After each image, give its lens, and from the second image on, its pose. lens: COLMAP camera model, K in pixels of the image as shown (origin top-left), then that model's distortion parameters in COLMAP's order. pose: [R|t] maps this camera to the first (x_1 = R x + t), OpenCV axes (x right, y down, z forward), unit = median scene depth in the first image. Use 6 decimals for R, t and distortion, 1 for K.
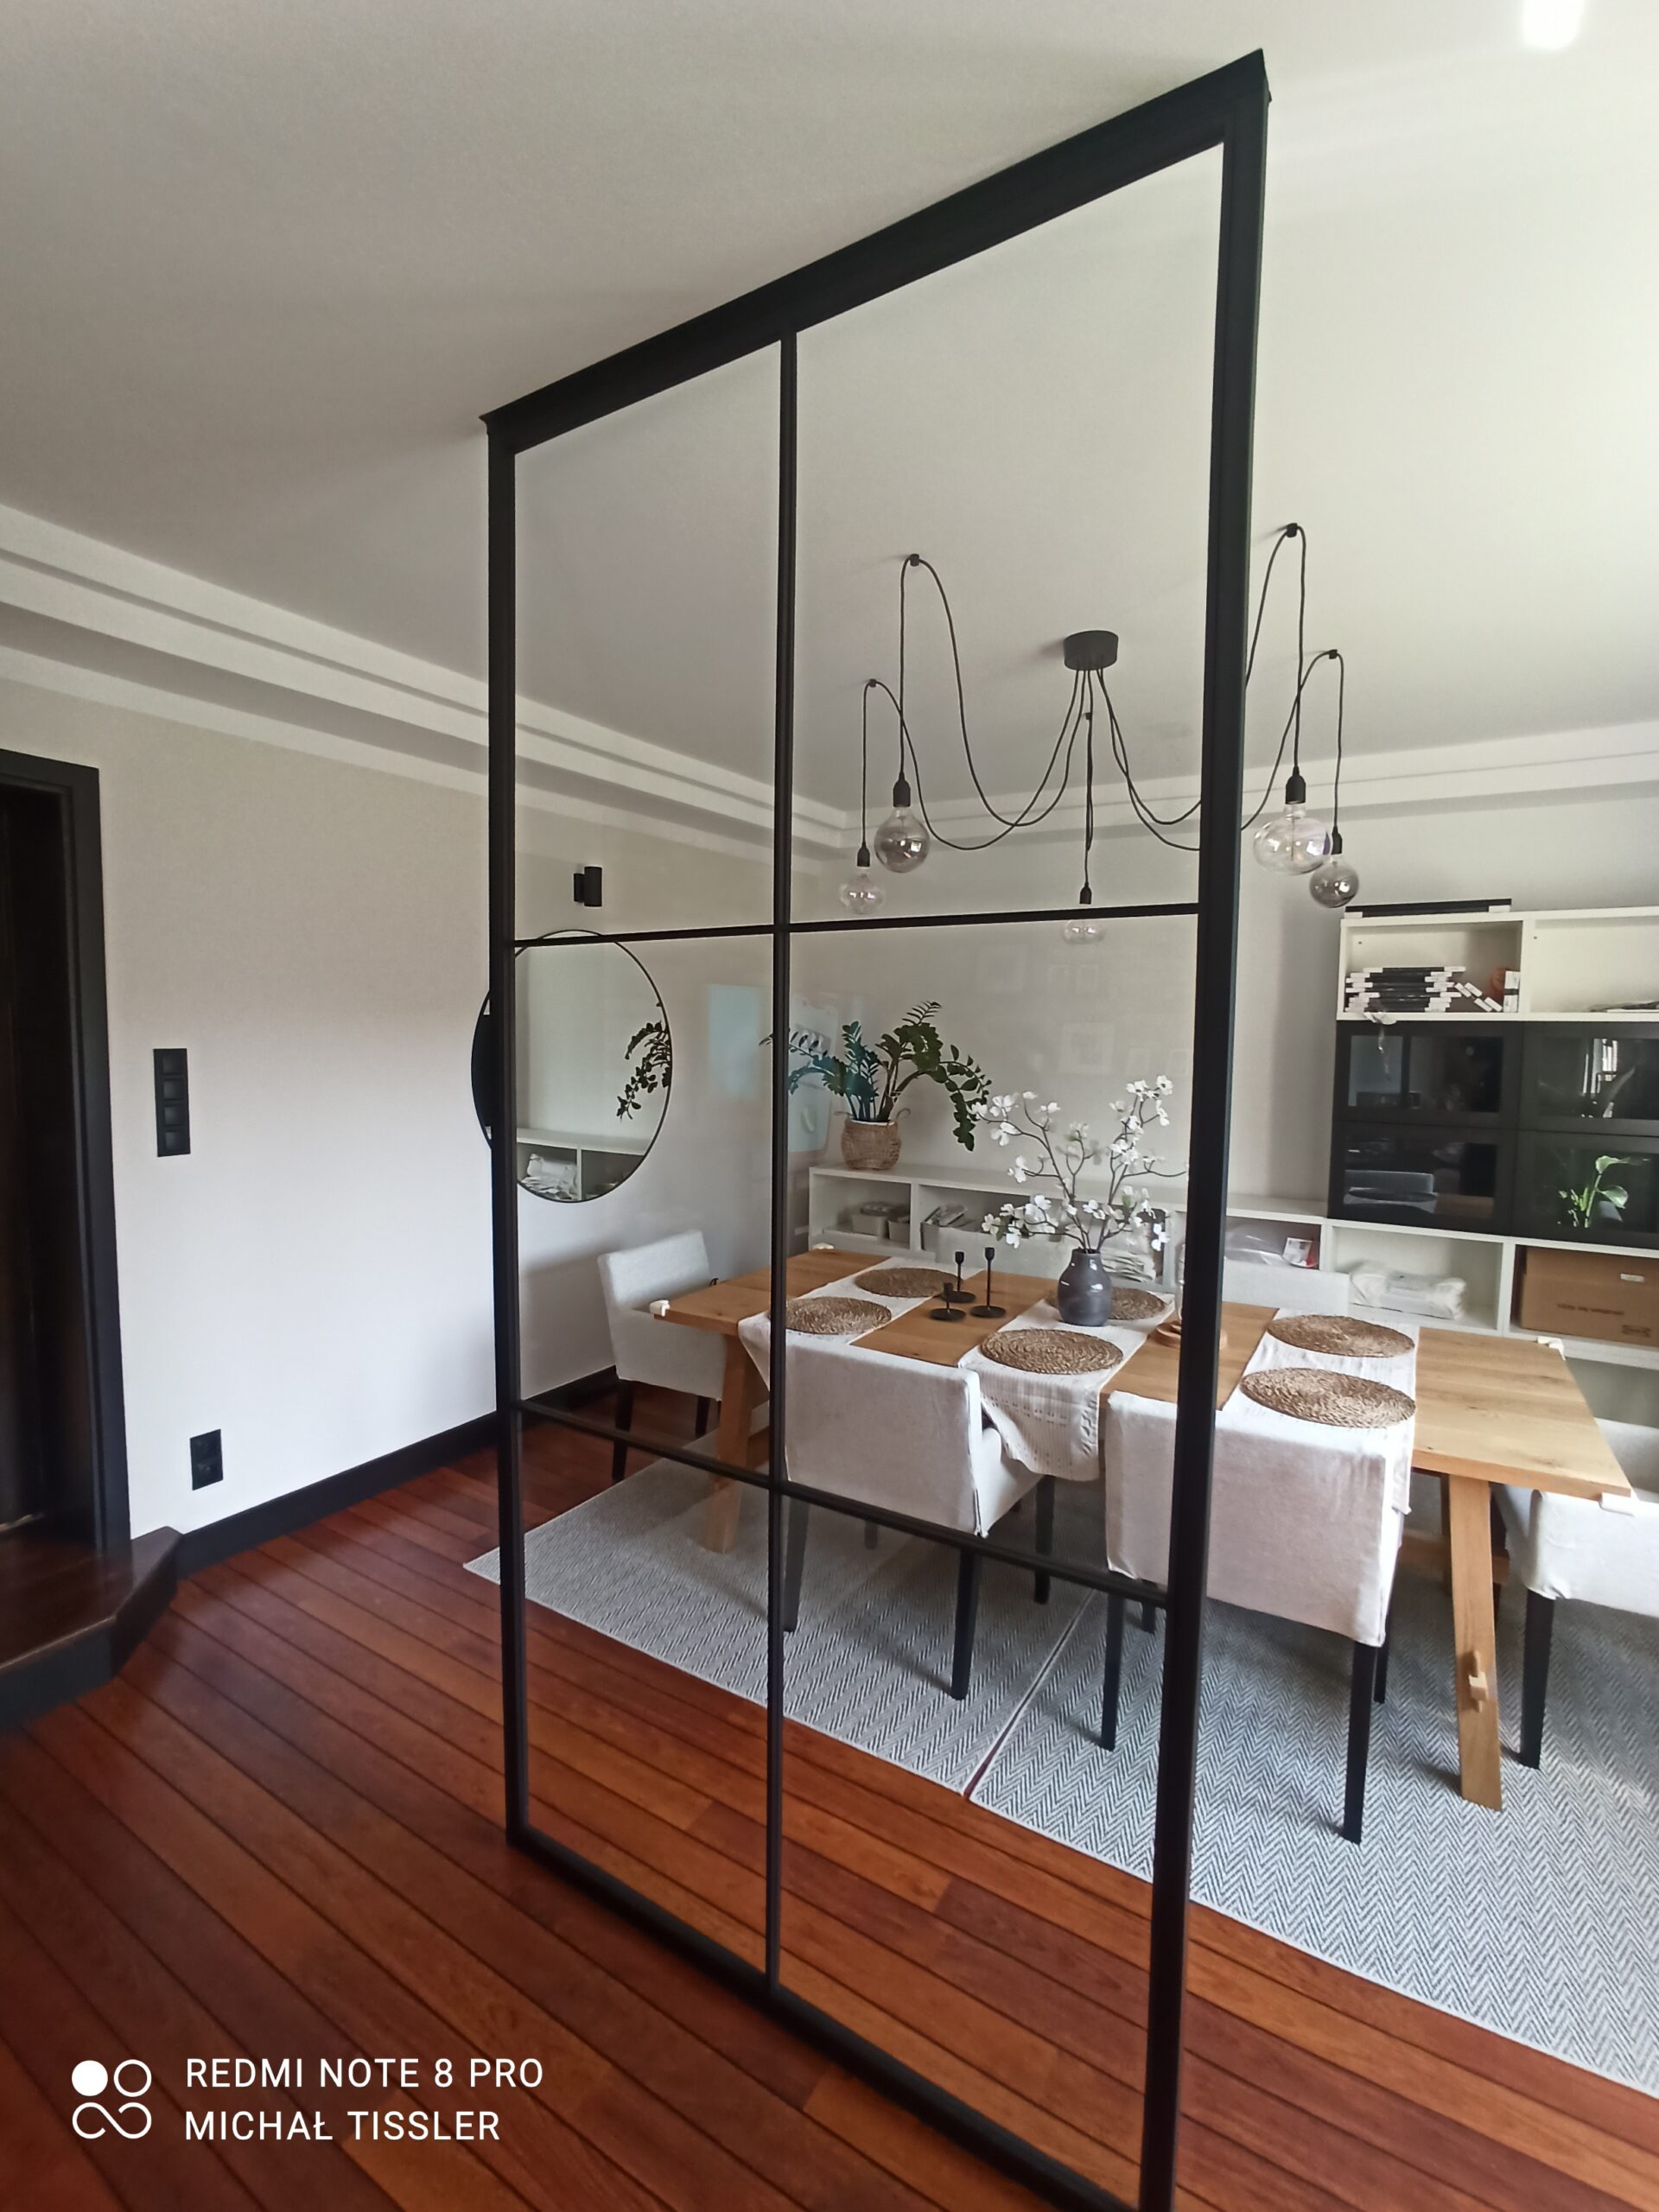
lens RADIAL K [[1003.4, 0, 815.5], [0, 1003.4, 1102.2], [0, 0, 1]] dist [-0.068191, 0.039963]
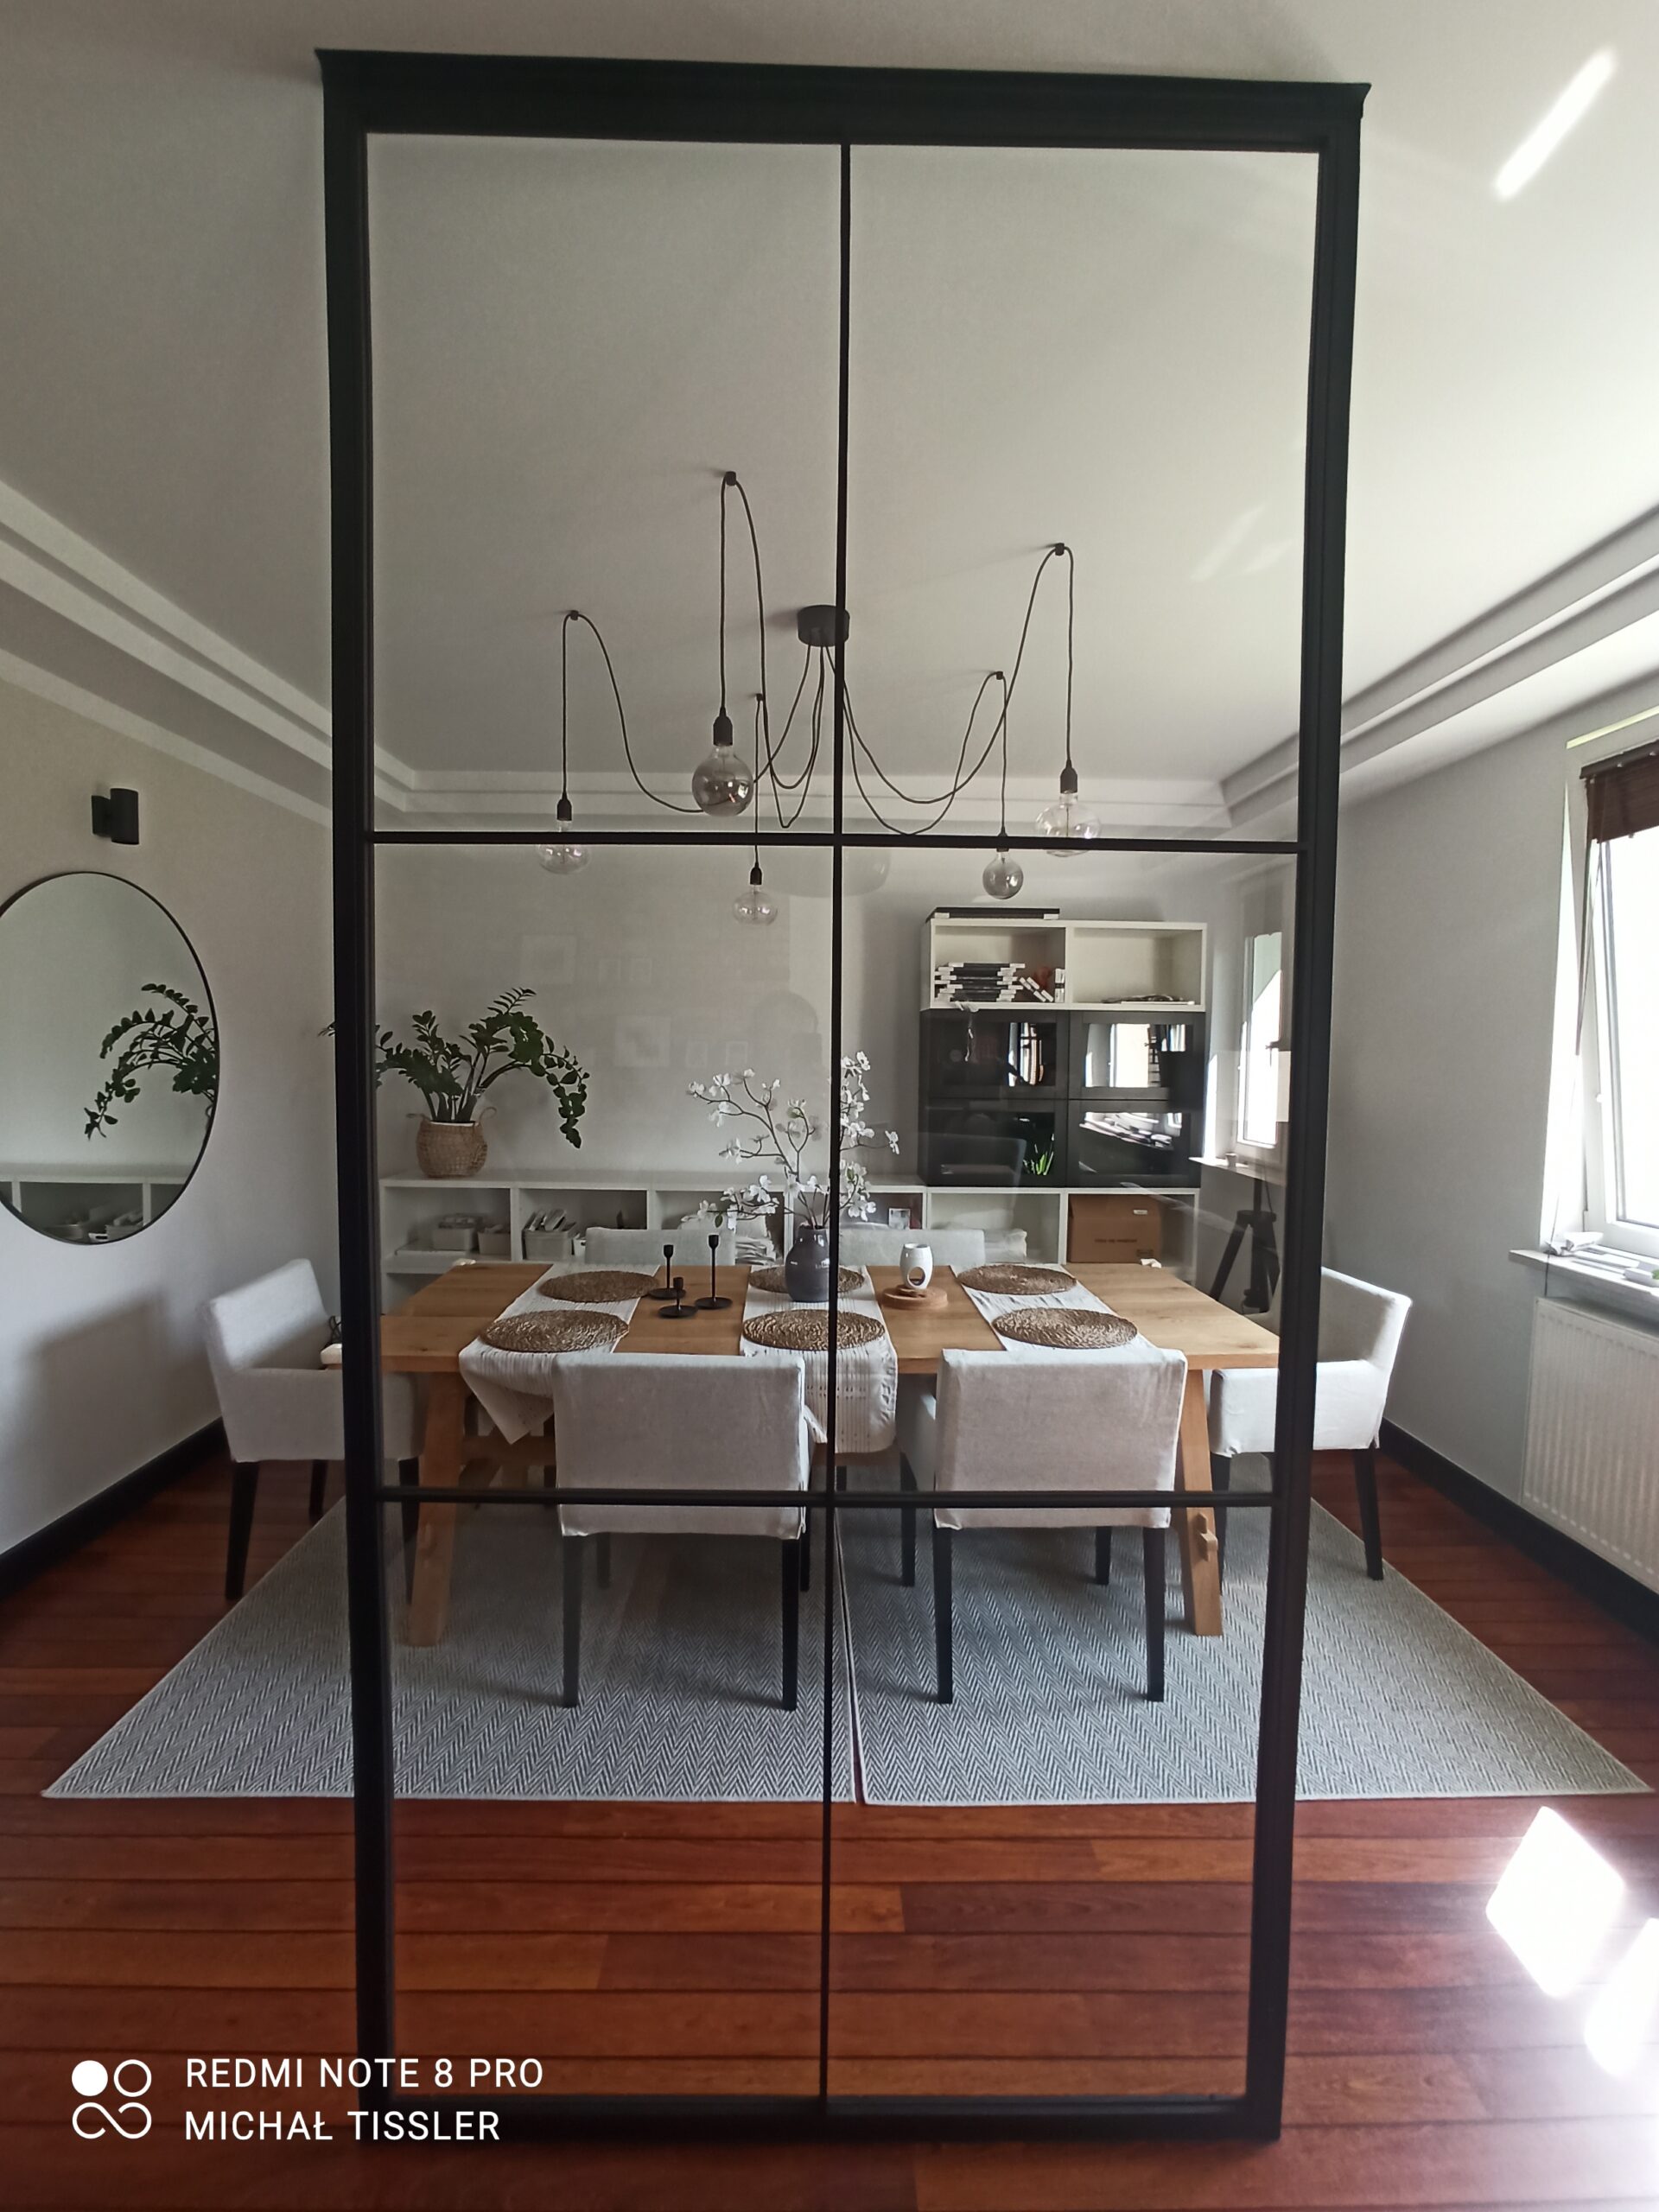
lens RADIAL K [[1003.4, 0, 815.5], [0, 1003.4, 1102.2], [0, 0, 1]] dist [-0.068191, 0.039963]
pose [[0.841868, -0.032785, 0.538686, -0.250825], [0.039538, 0.999218, -0.000977, 0.024277], [-0.538233, 0.022121, 0.842506, 0.146160]]
